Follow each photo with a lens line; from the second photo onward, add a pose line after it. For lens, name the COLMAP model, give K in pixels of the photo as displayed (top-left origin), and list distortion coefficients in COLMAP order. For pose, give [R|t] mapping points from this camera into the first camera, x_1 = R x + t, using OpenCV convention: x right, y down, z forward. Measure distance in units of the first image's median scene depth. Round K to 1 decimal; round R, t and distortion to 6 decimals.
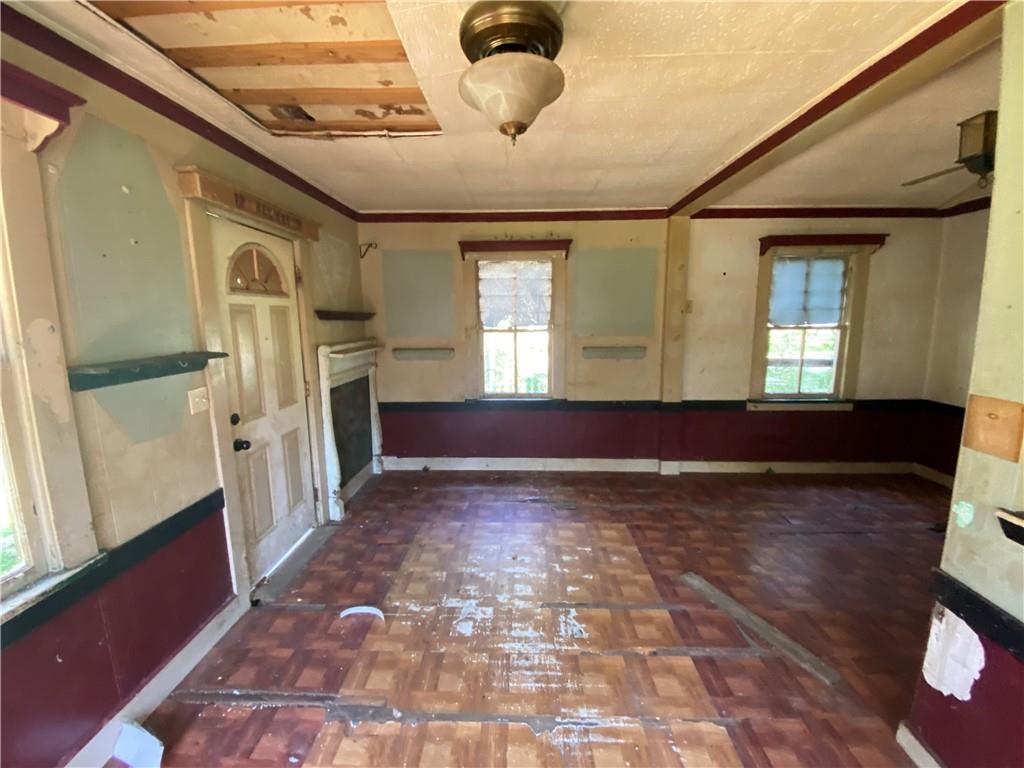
lens RADIAL K [[413.6, 0, 508.7], [0, 413.6, 380.2], [0, 0, 1]] dist [0.013970, -0.017417]
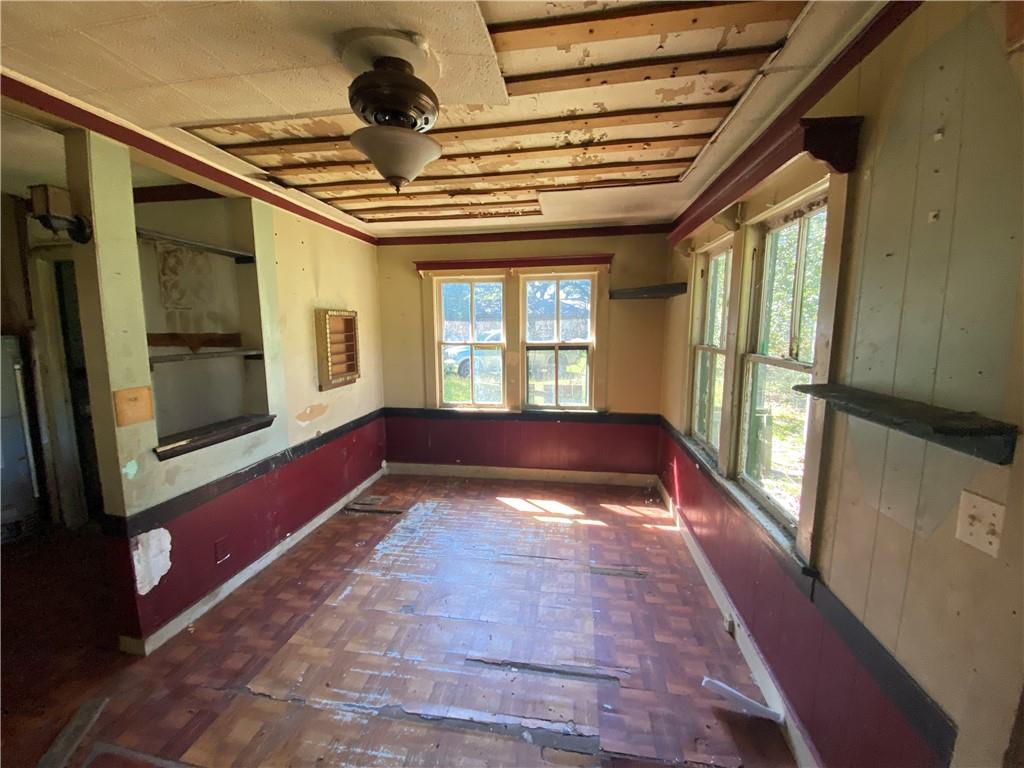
lens RADIAL K [[413.6, 0, 508.7], [0, 413.6, 380.2], [0, 0, 1]] dist [0.013970, -0.017417]
pose [[-0.992032, -0.005370, 0.125875, -0.207205], [0.030361, 0.959458, 0.280212, -0.171793], [-0.122277, 0.281801, -0.951650, 1.024958]]
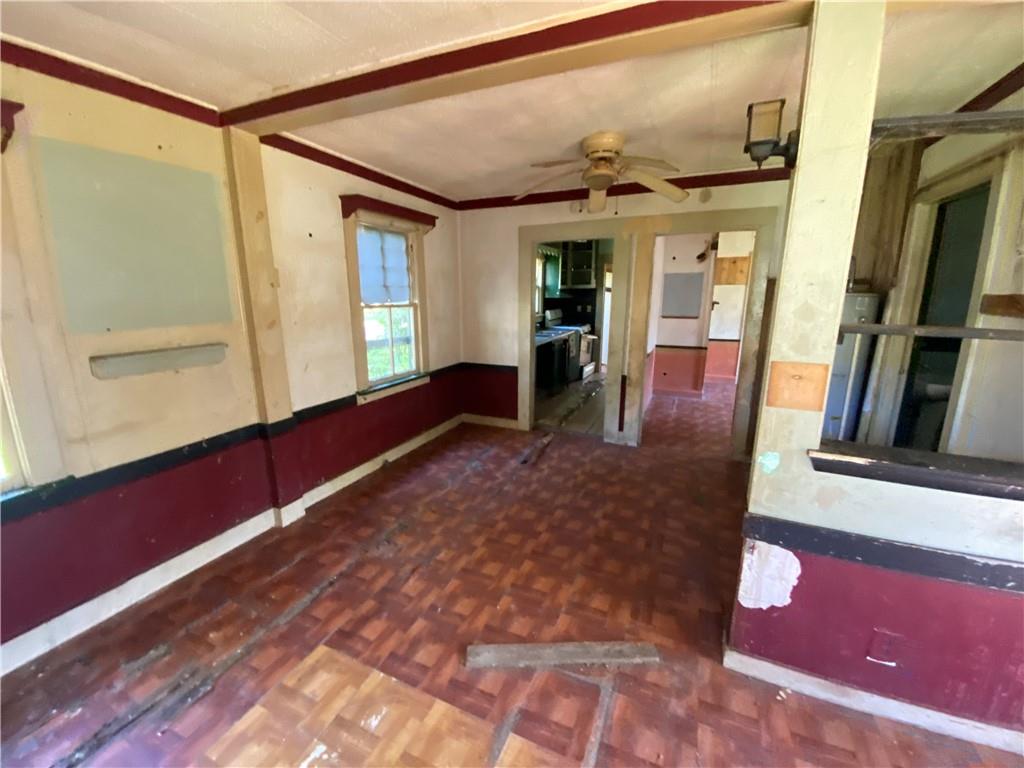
lens RADIAL K [[413.6, 0, 508.7], [0, 413.6, 380.2], [0, 0, 1]] dist [0.013970, -0.017417]
pose [[0.377681, -0.183450, 0.907581, -0.100152], [0.136173, 0.980524, 0.141526, -0.082508], [-0.915868, 0.070137, 0.395306, 0.566135]]
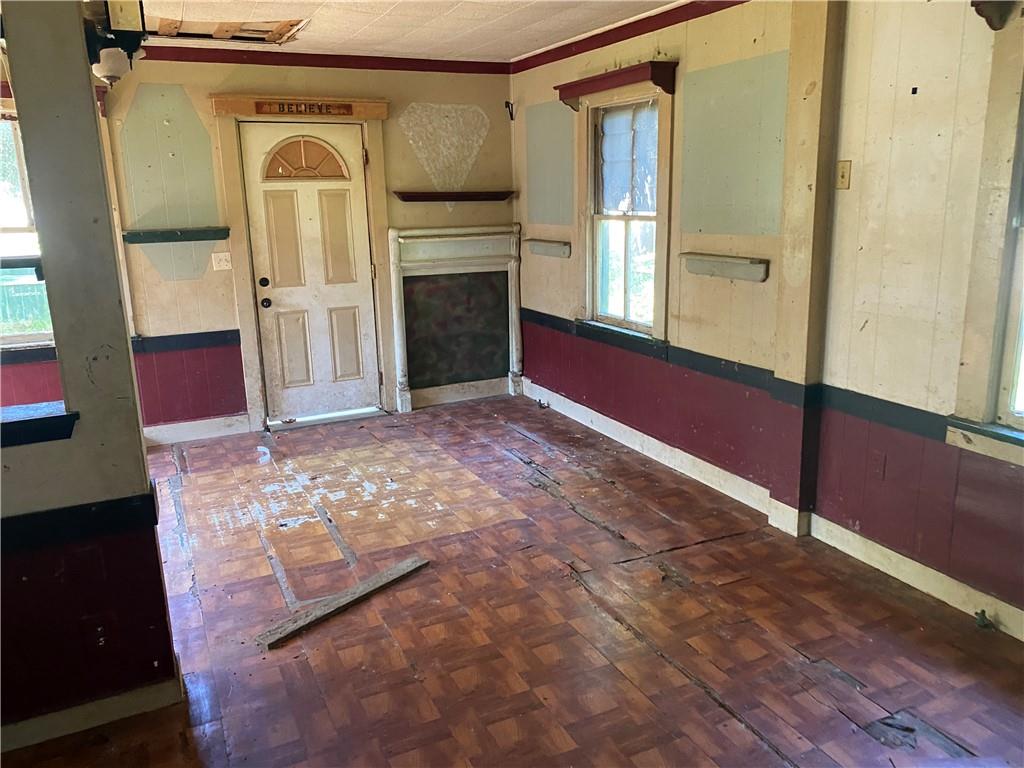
lens RADIAL K [[781.3, 0, 513.3], [0, 781.3, 374.0], [0, 0, 1]] dist [0.142719, -0.310121]
pose [[0.460587, 0.199395, -0.864928, 1.510360], [-0.118408, 0.979535, 0.162762, -0.094566], [0.879681, 0.027448, 0.474771, 0.428278]]
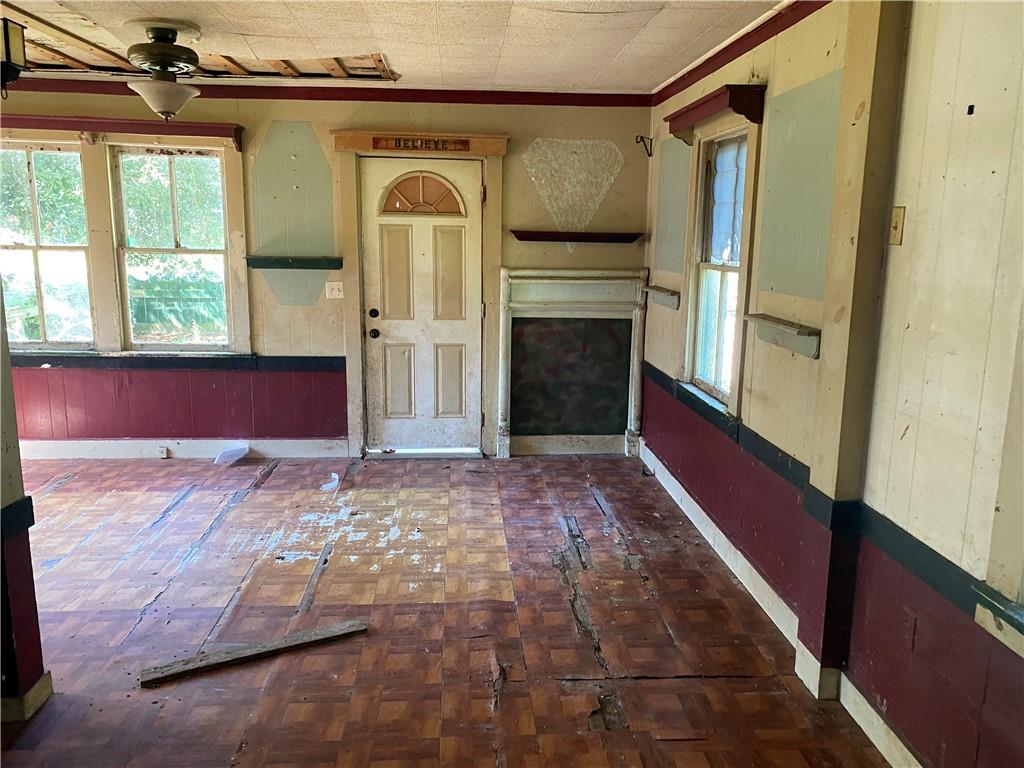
lens RADIAL K [[780.0, 0, 518.0], [0, 780.0, 380.3], [0, 0, 1]] dist [0.152315, -0.298222]
pose [[0.105411, 0.194891, -0.975144, 1.494784], [-0.169174, 0.969828, 0.175541, -0.171606], [0.979933, 0.146465, 0.135201, 0.928883]]
